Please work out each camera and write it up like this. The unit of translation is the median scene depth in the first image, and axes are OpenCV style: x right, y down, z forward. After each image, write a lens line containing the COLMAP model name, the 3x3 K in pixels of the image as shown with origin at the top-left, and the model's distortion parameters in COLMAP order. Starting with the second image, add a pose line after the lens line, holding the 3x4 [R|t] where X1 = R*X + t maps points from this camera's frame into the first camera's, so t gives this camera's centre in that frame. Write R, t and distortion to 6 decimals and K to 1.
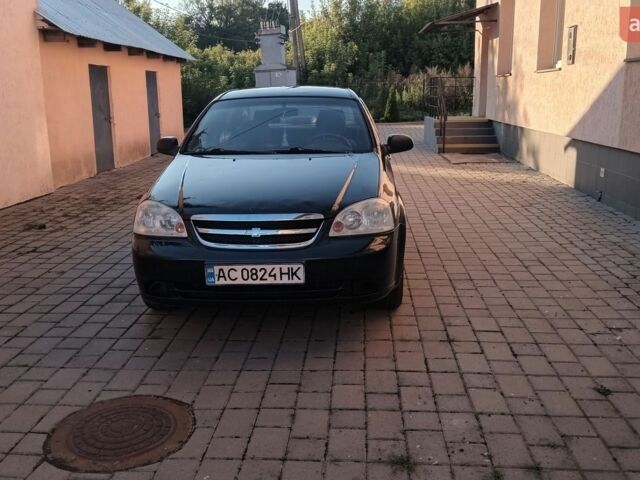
lens RADIAL K [[628.2, 0, 318.1], [0, 628.2, 240.4], [0, 0, 1]] dist [0.007275, 0.000000]
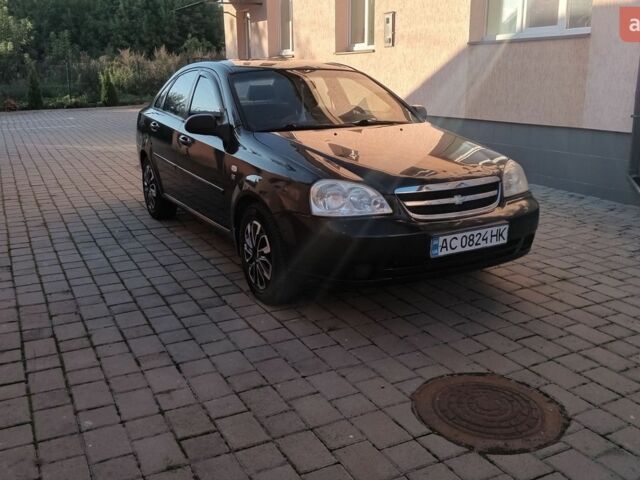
lens RADIAL K [[628.2, 0, 318.5], [0, 628.2, 238.6], [0, 0, 1]] dist [0.007275, 0.000000]
pose [[0.858763, -0.126847, 0.496423, -0.808849], [0.116977, 0.991820, 0.051073, -0.028986], [-0.498841, 0.014210, 0.866577, 0.242903]]
